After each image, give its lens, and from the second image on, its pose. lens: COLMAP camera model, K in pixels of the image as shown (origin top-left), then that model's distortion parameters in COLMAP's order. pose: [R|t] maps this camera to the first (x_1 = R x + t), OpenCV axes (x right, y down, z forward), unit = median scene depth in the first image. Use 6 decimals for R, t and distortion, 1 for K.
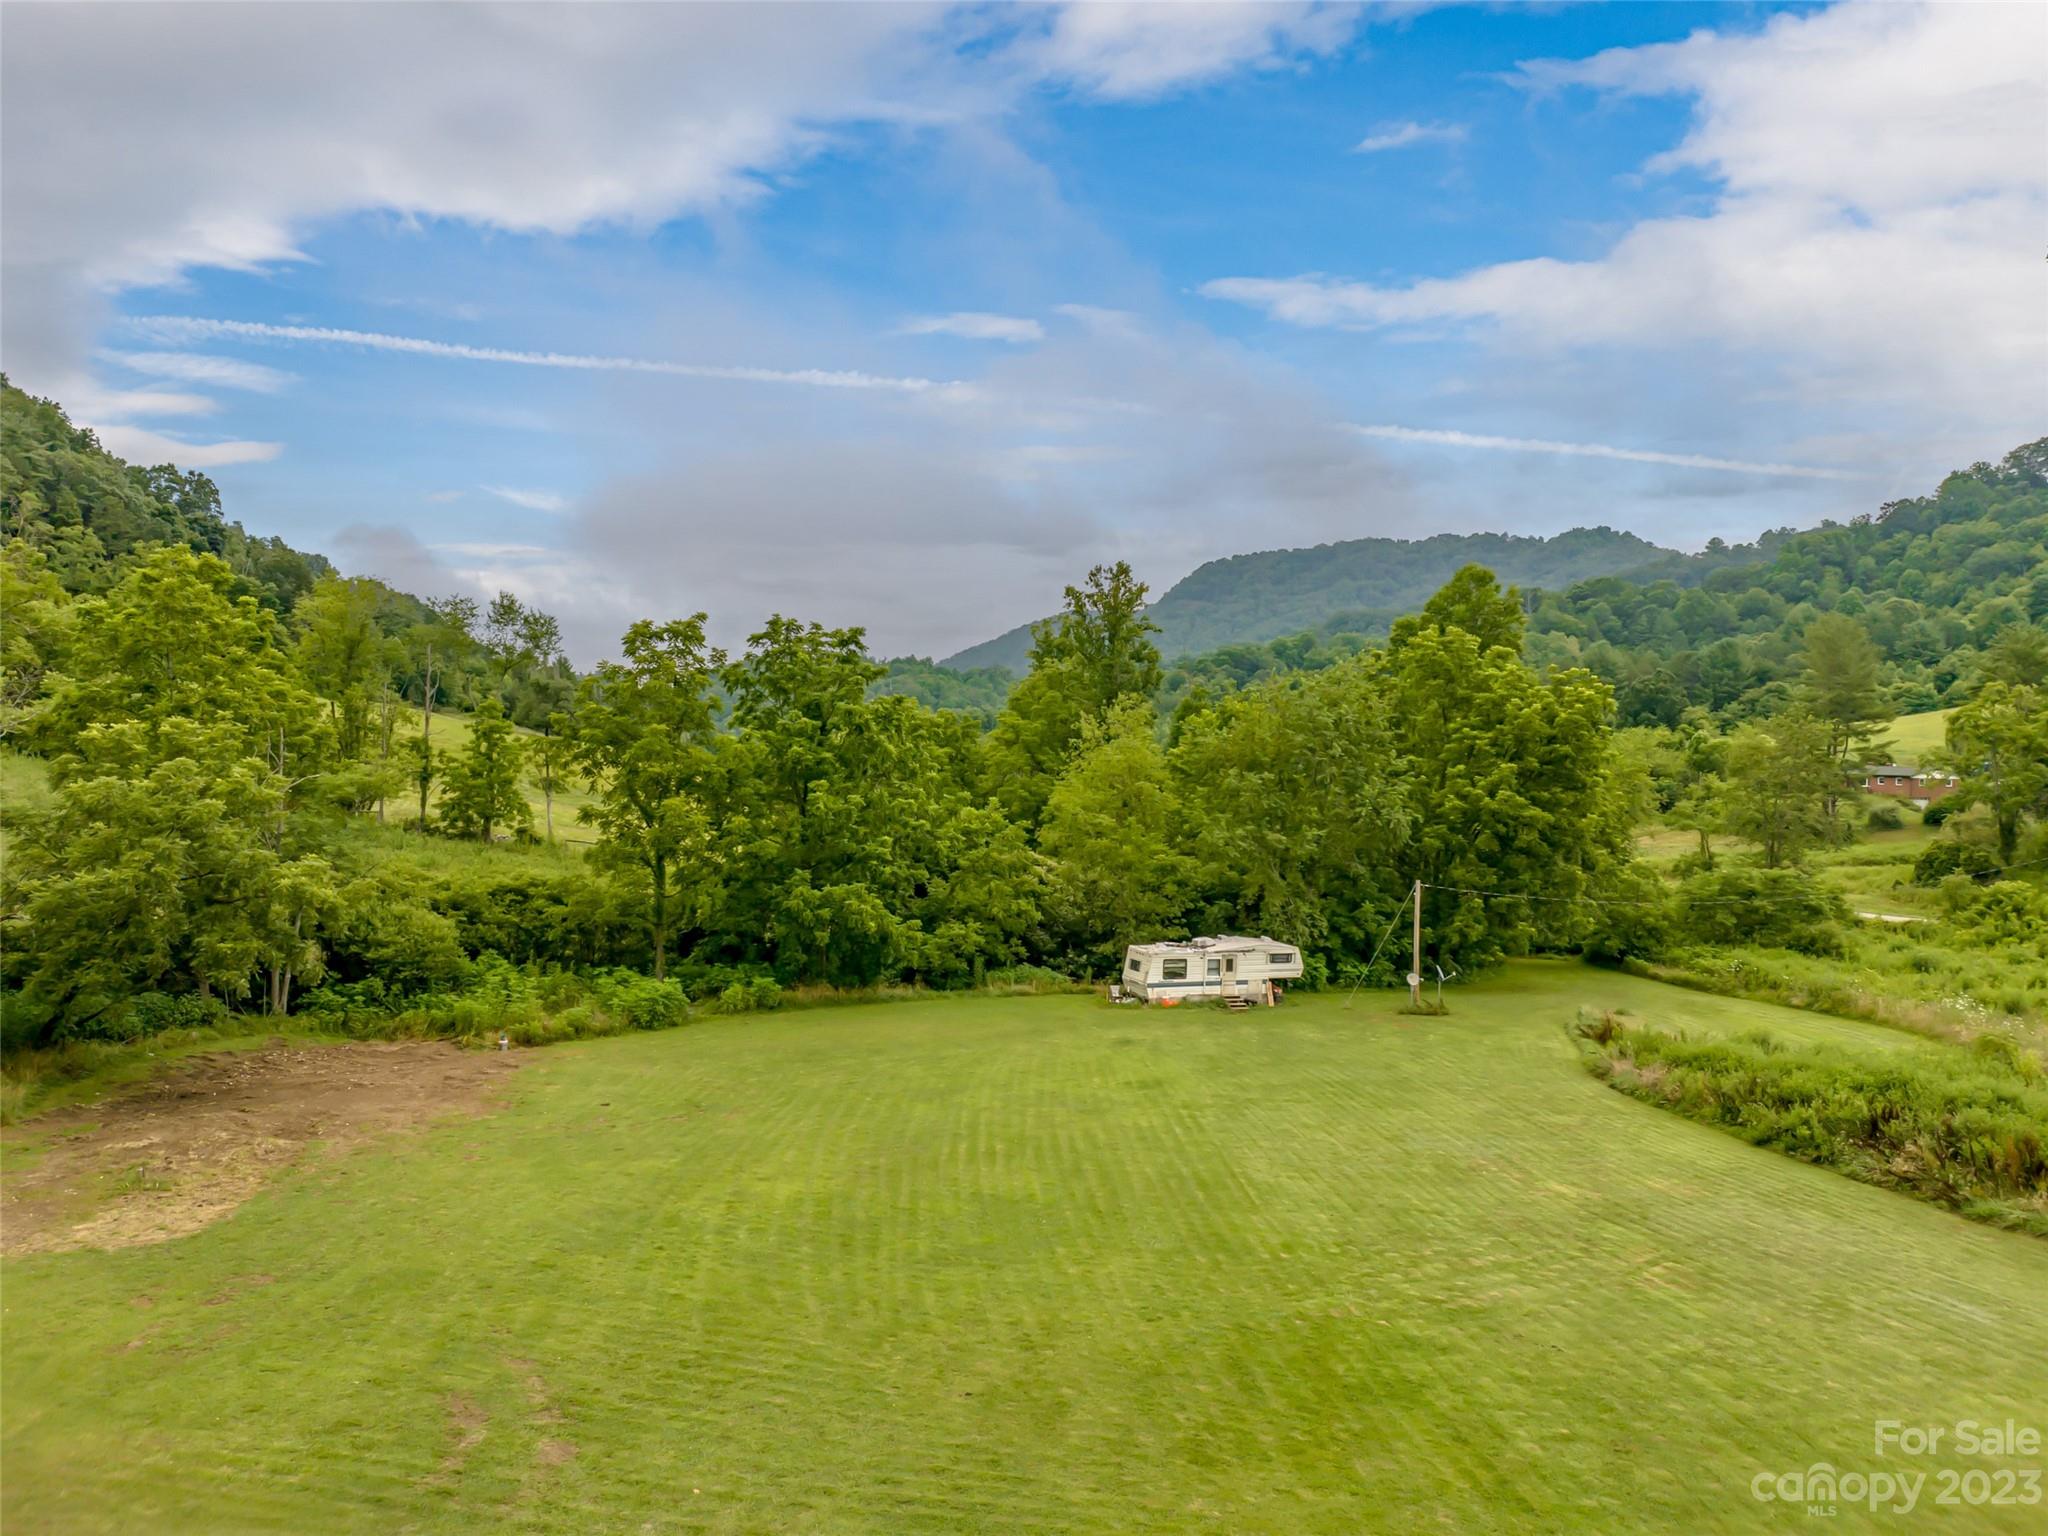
lens RADIAL K [[1431.6, 0, 1034.2], [0, 1431.6, 778.7], [0, 0, 1]] dist [-0.045560, 0.015983]
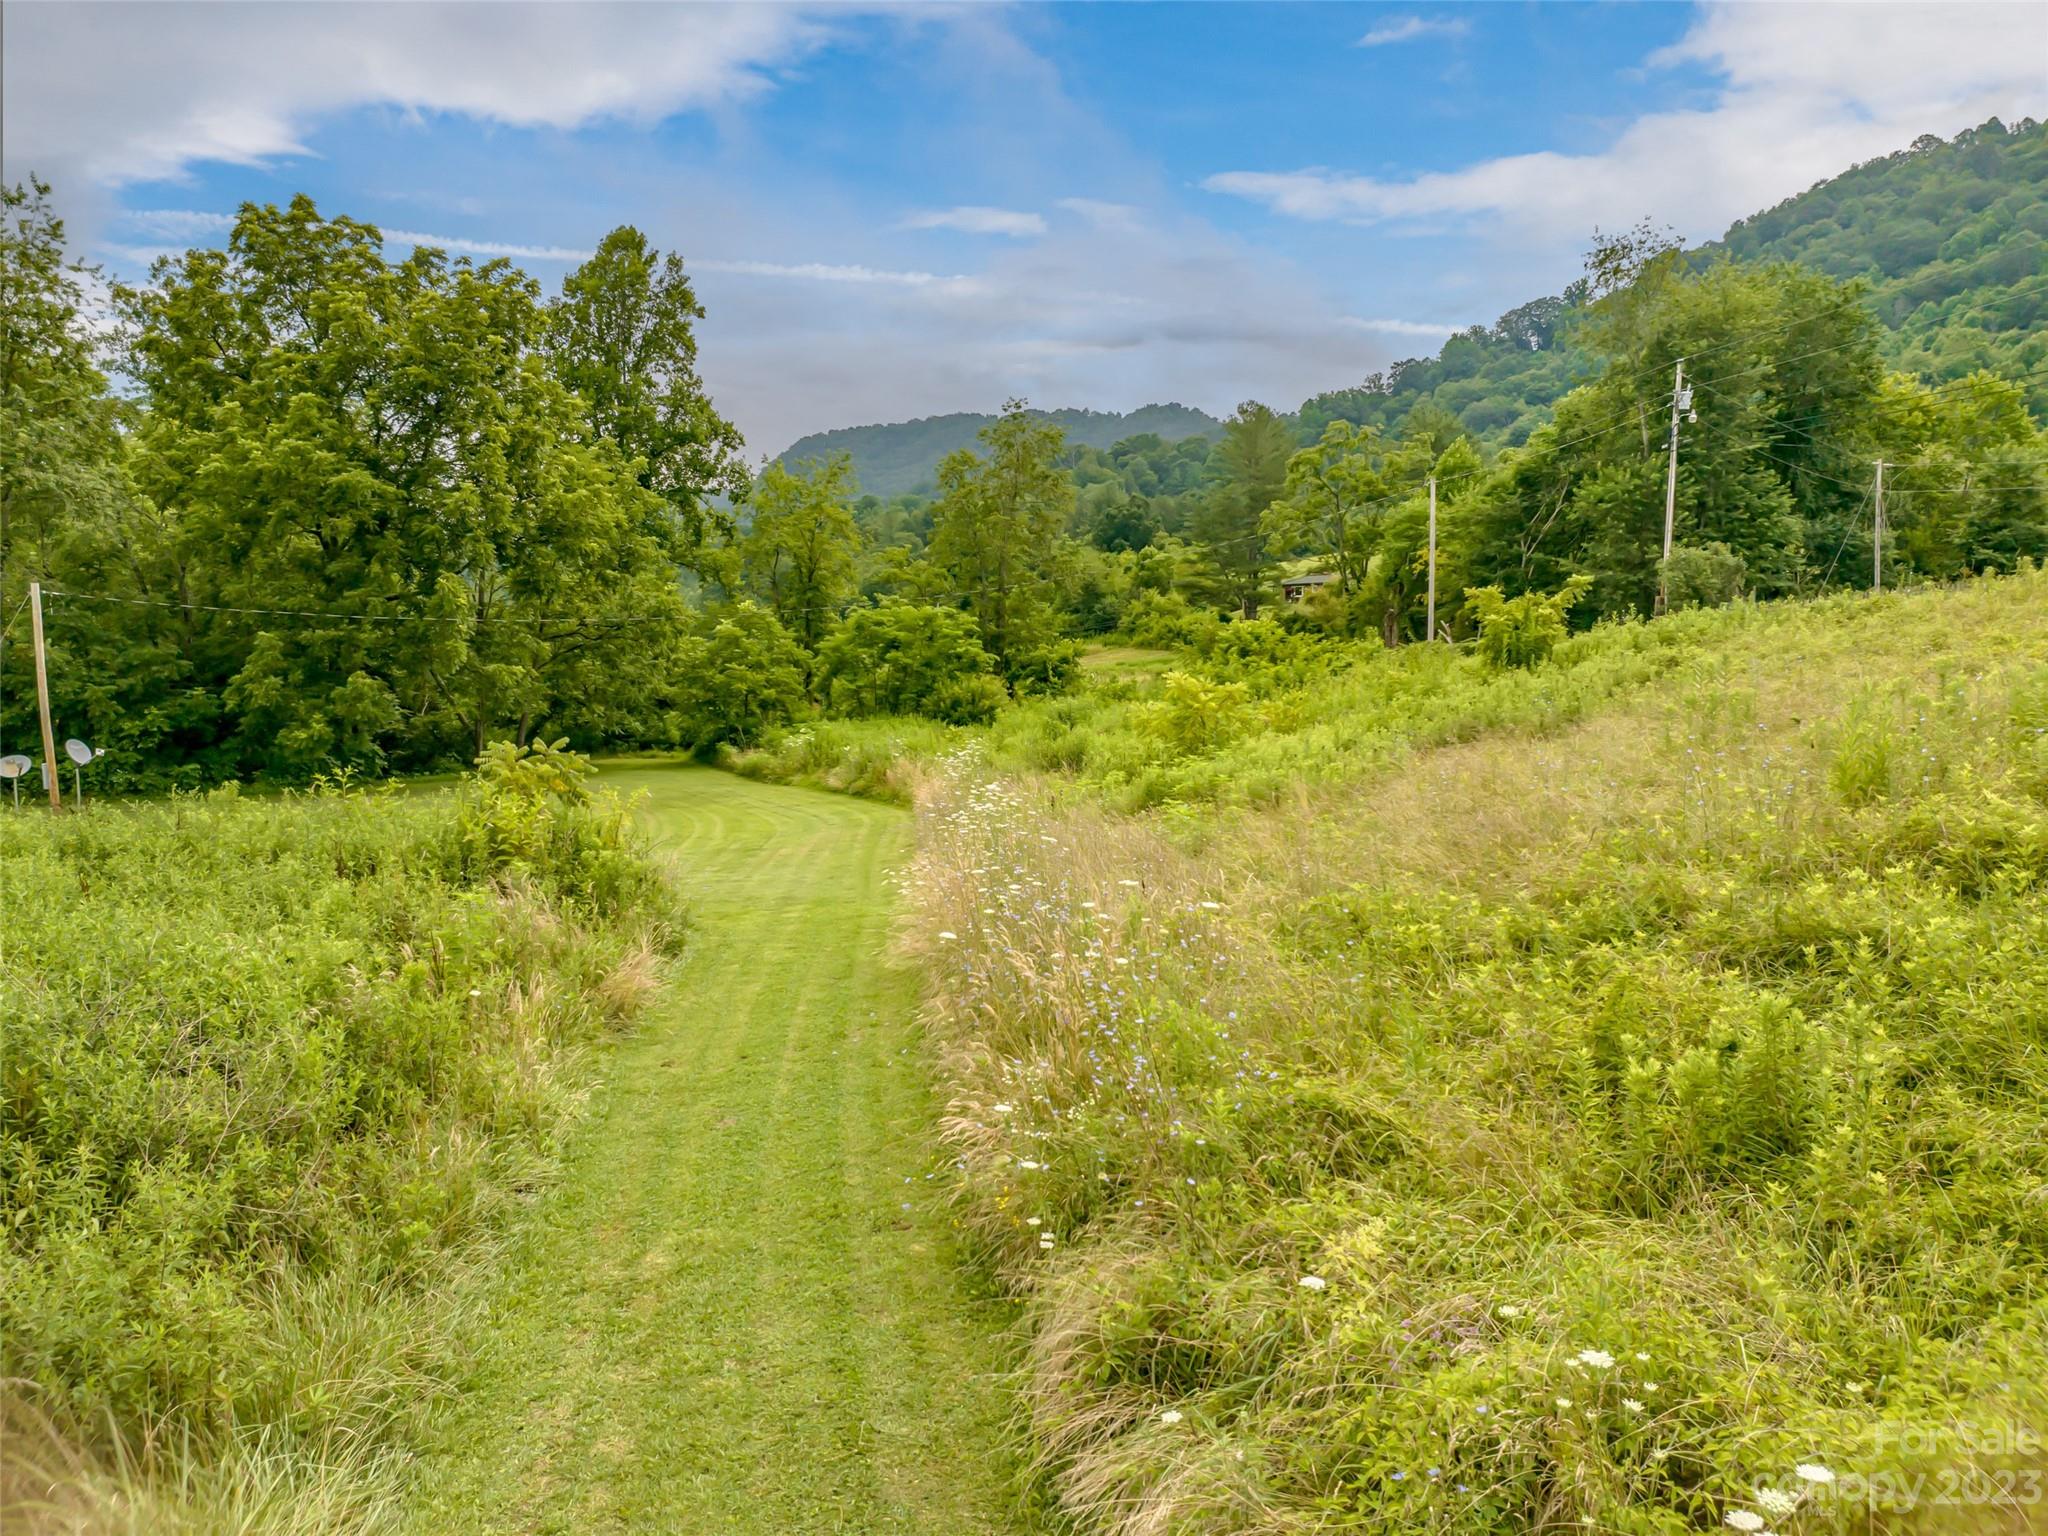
lens RADIAL K [[1431.6, 0, 1014.7], [0, 1431.6, 768.4], [0, 0, 1]] dist [-0.045560, 0.015983]
pose [[0.963998, -0.056046, 0.259935, 0.394119], [0.035465, 0.995901, 0.083207, 0.088870], [-0.263533, -0.070993, 0.962034, 0.326764]]
